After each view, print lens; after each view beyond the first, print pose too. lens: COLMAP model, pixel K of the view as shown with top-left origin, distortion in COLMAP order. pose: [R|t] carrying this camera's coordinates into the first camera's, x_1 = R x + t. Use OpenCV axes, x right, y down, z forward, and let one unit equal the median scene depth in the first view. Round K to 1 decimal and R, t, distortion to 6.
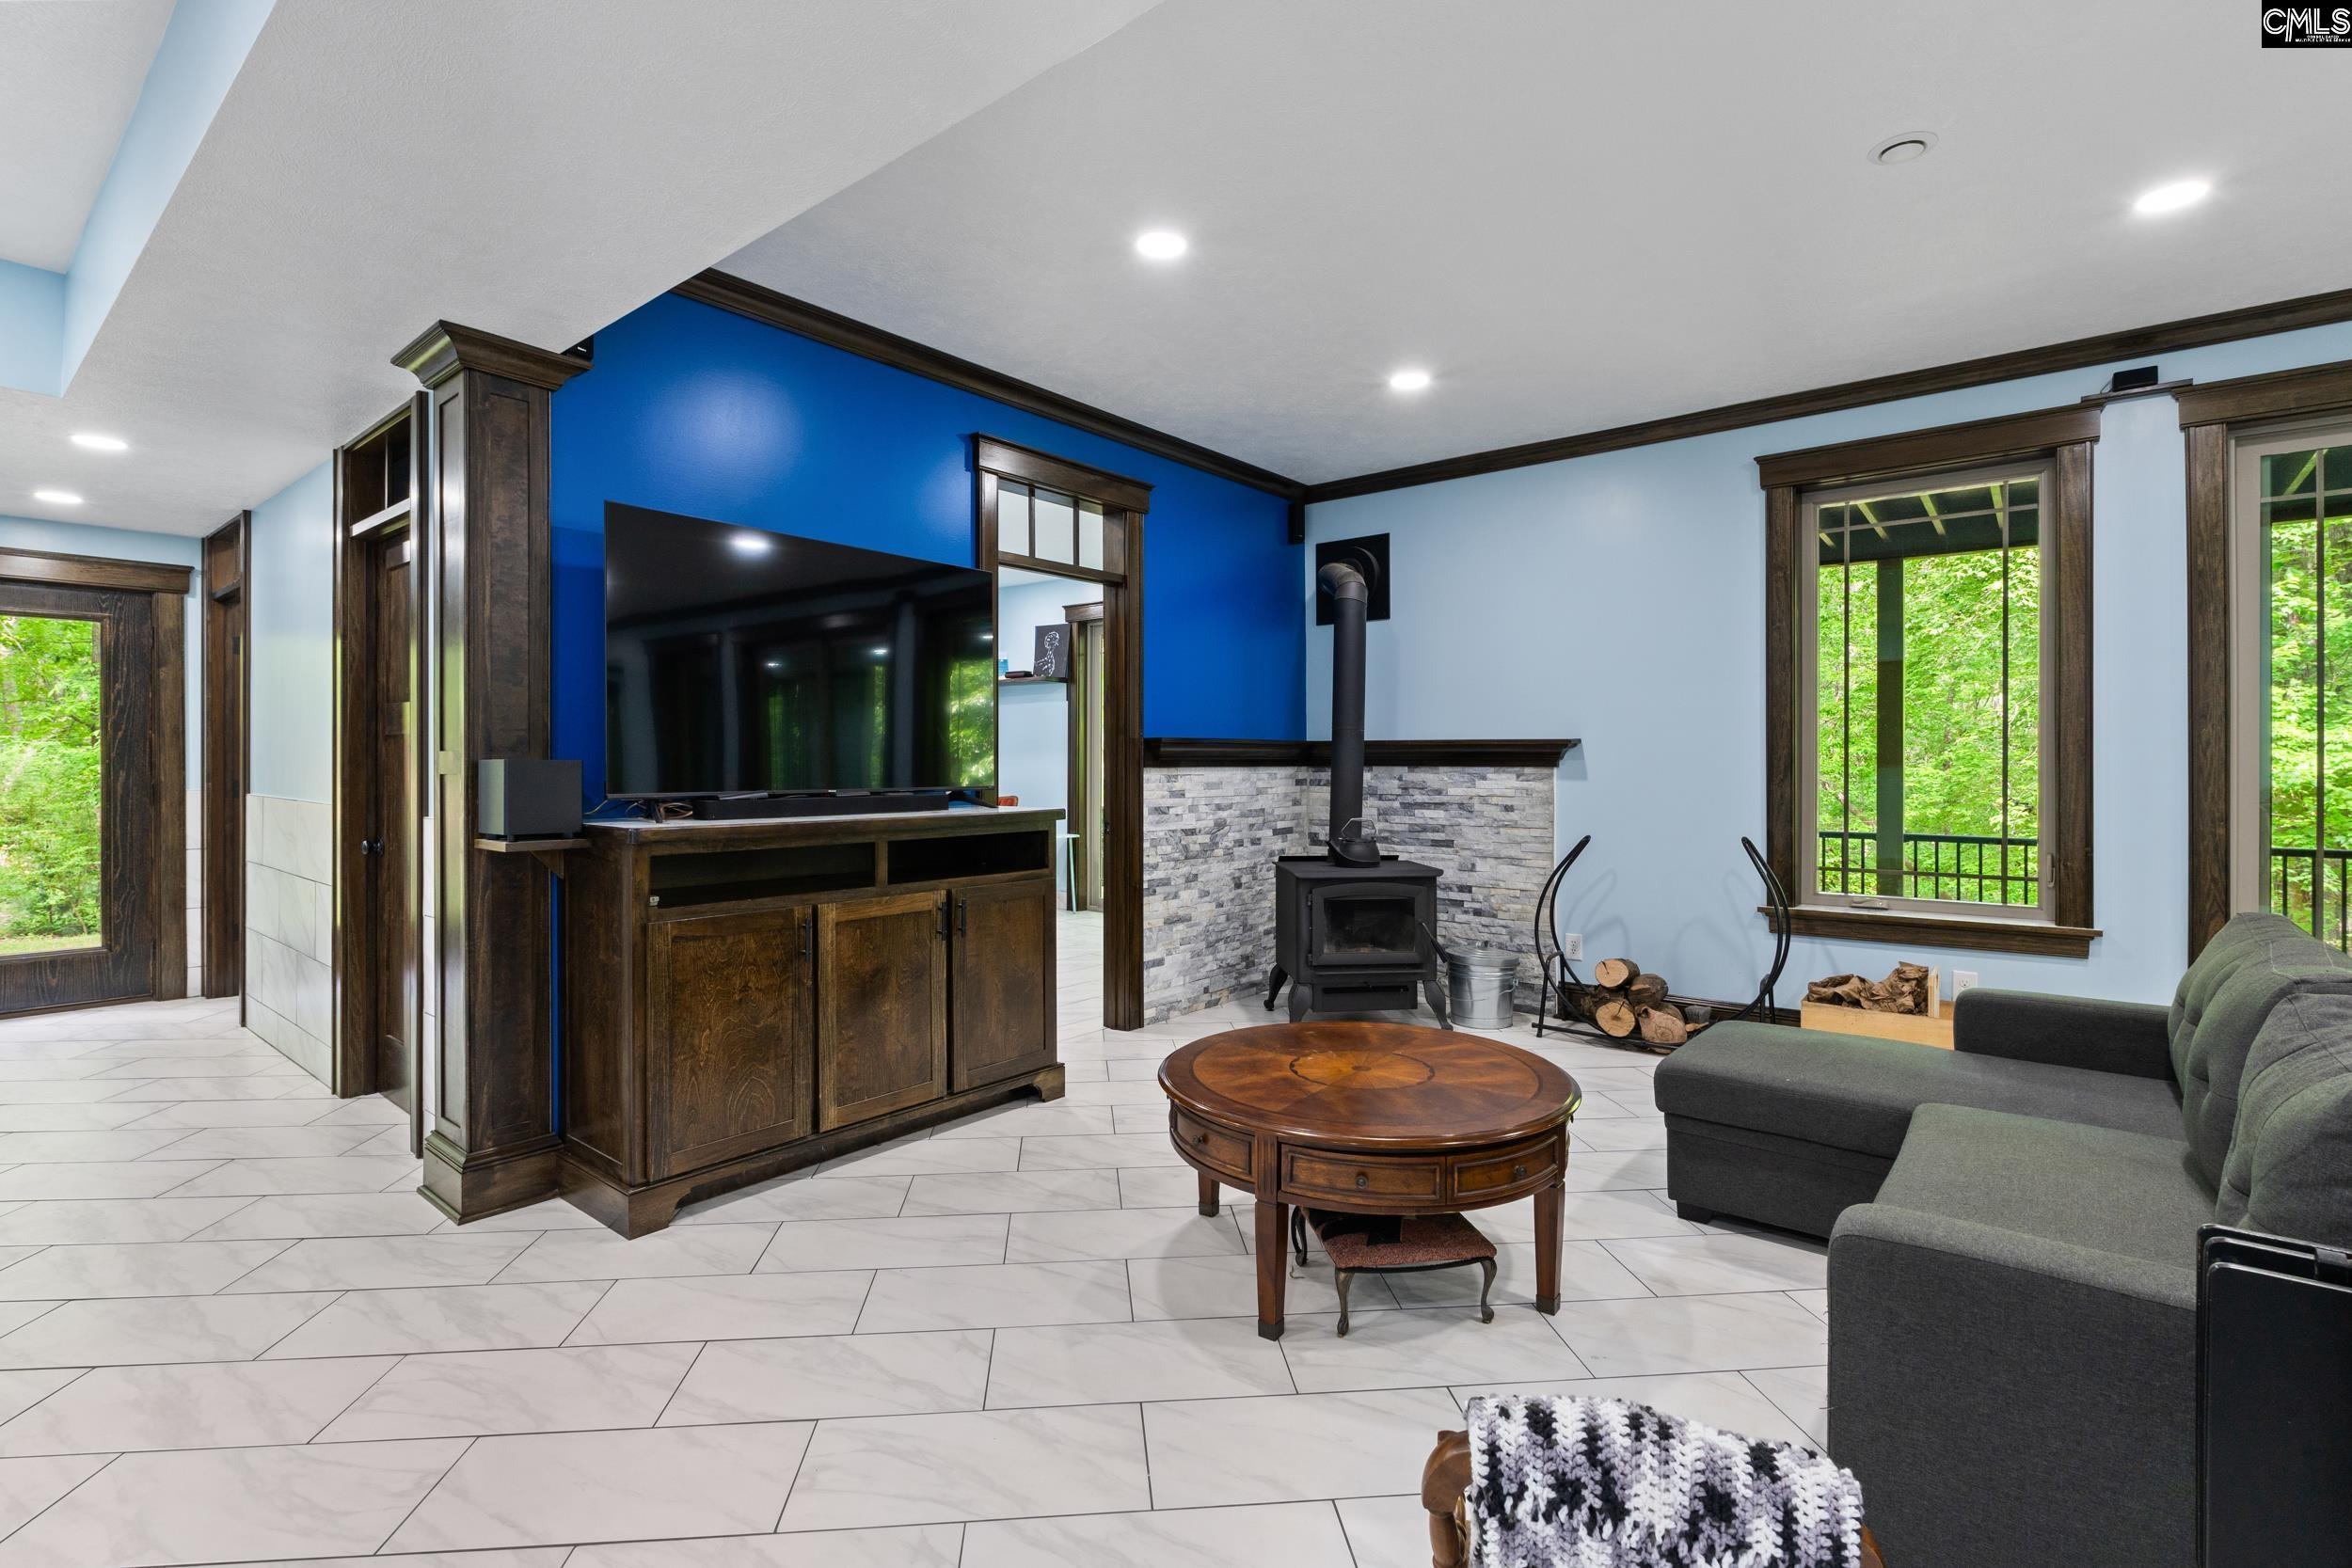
lens RADIAL K [[1083.8, 0, 1166.8], [0, 1083.8, 773.2], [0, 0, 1]] dist [-0.000357, -0.000422]
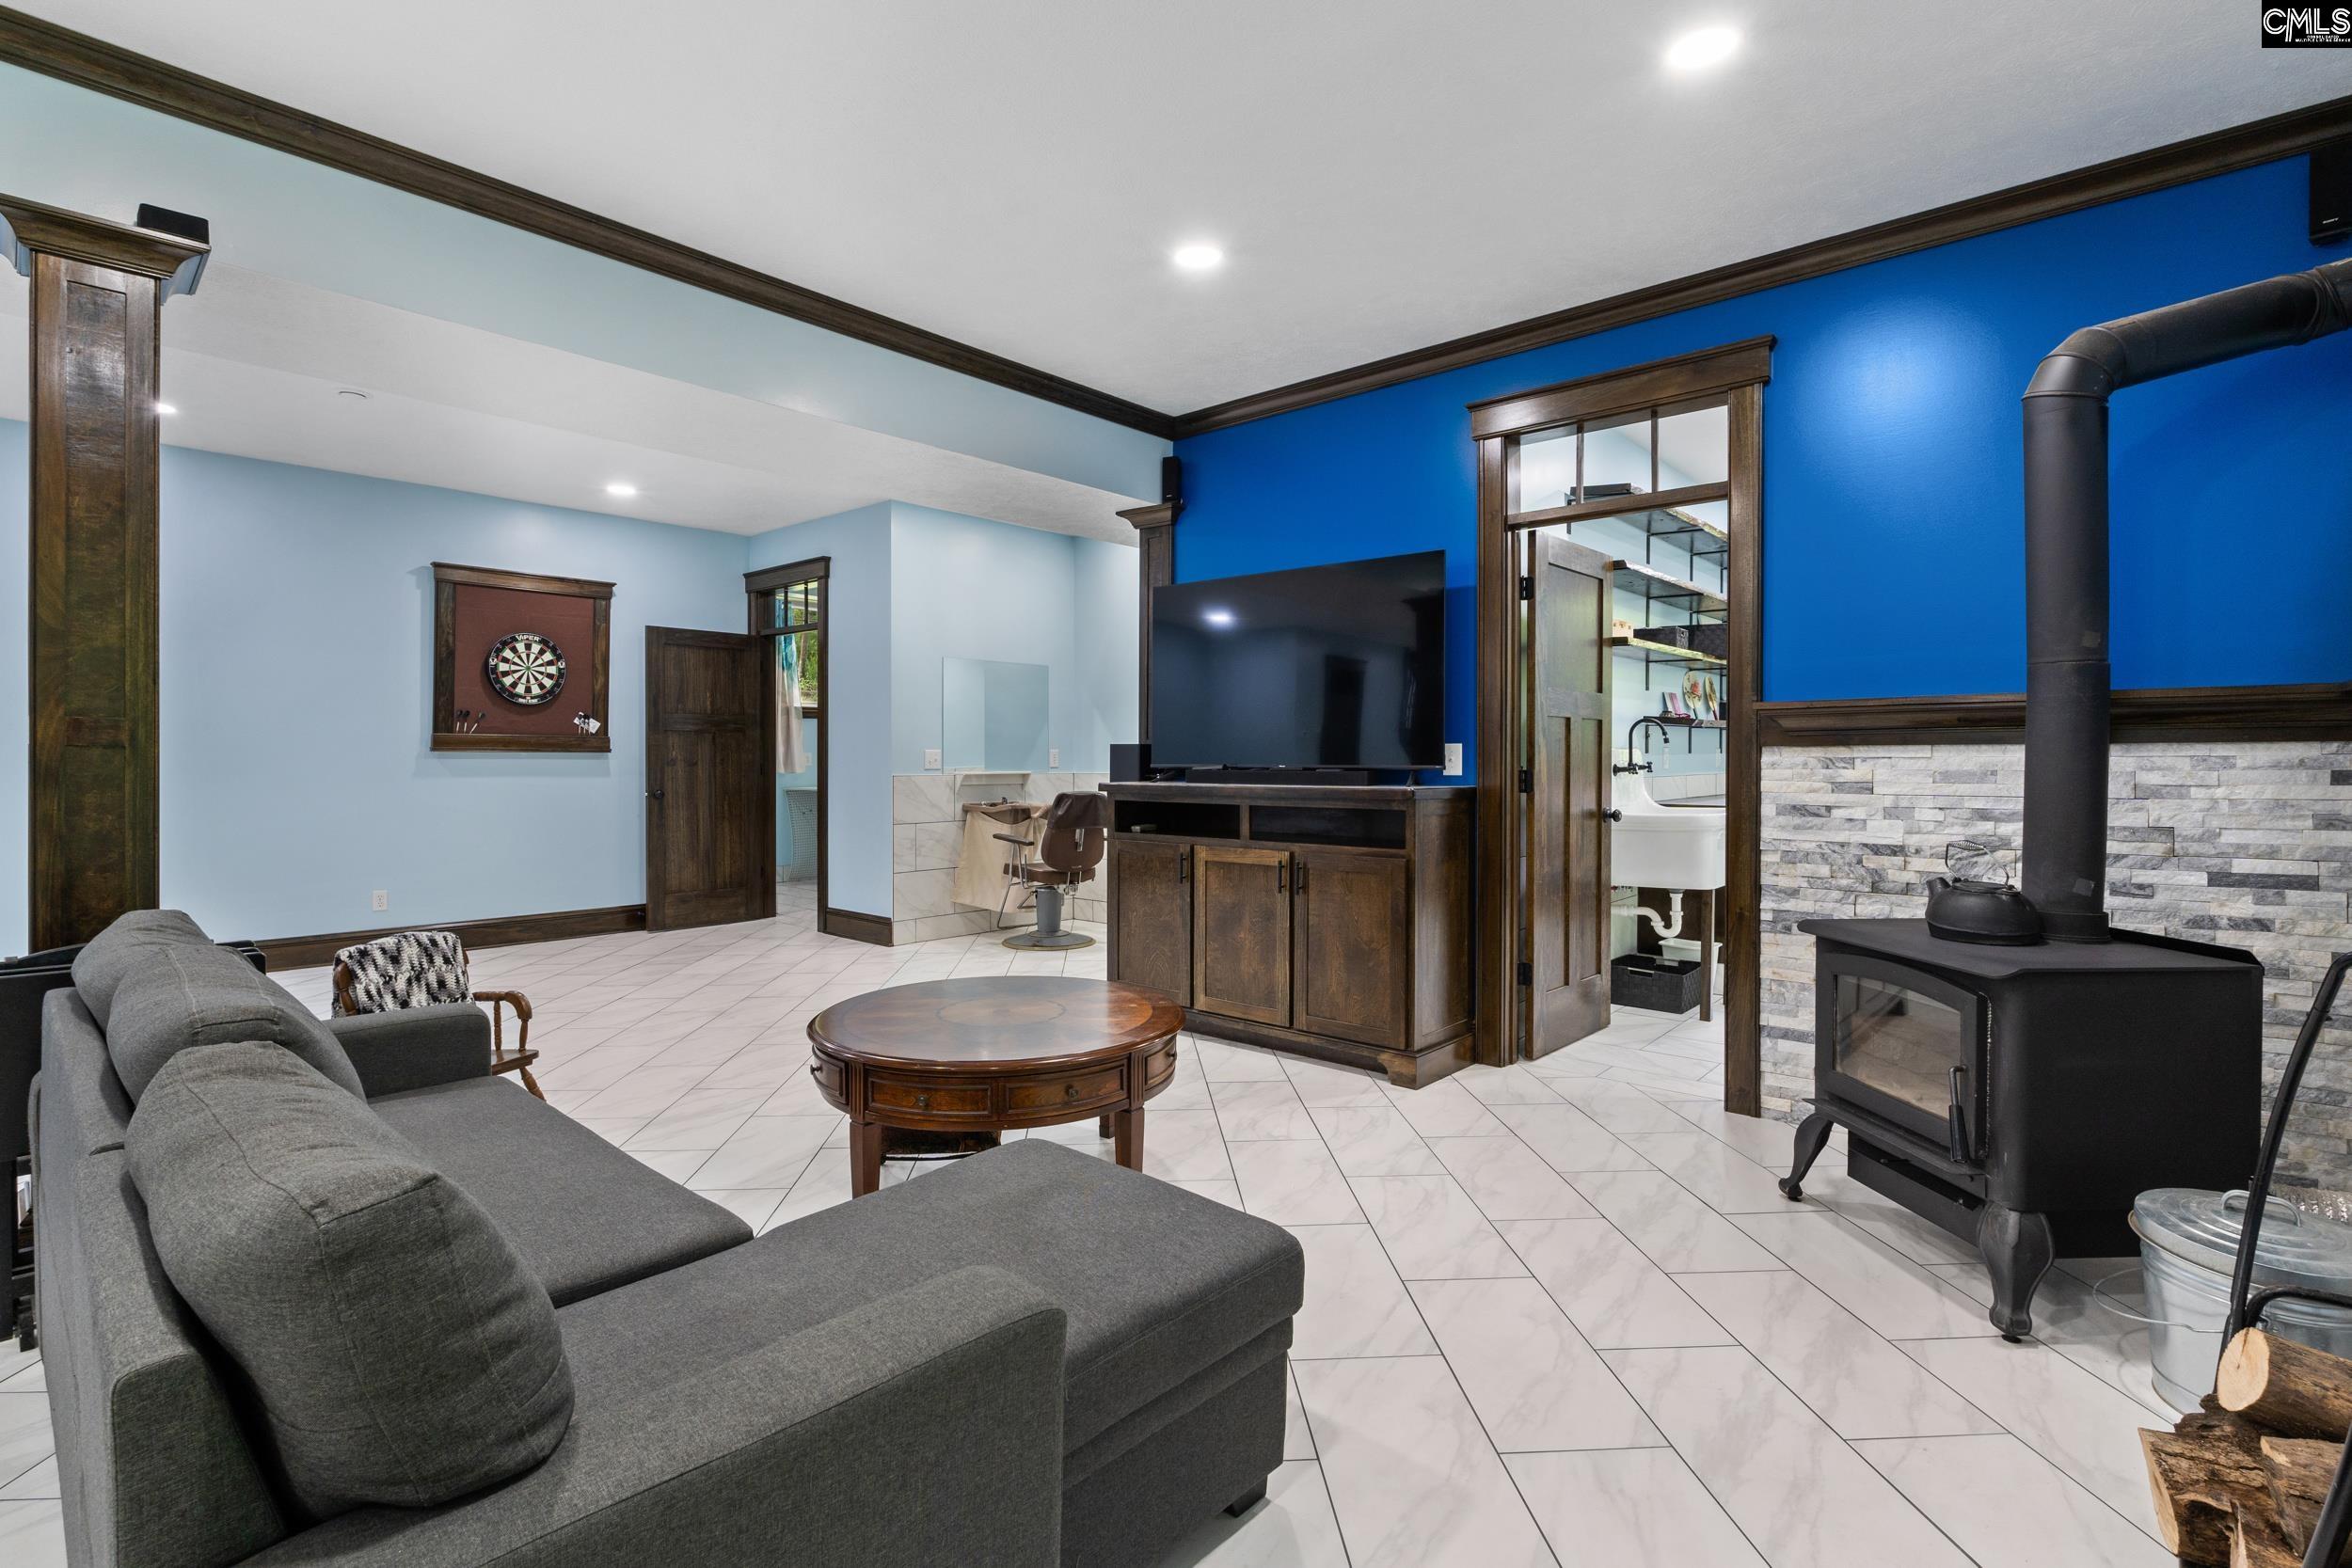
lens RADIAL K [[1083.8, 0, 1172.9], [0, 1083.8, 772.8], [0, 0, 1]] dist [-0.000357, -0.000422]
pose [[-0.028023, 0.009211, -0.999565, 0.682796], [-0.010643, 0.999898, 0.009512, 0.009128], [0.999551, 0.010905, -0.027922, 0.639825]]
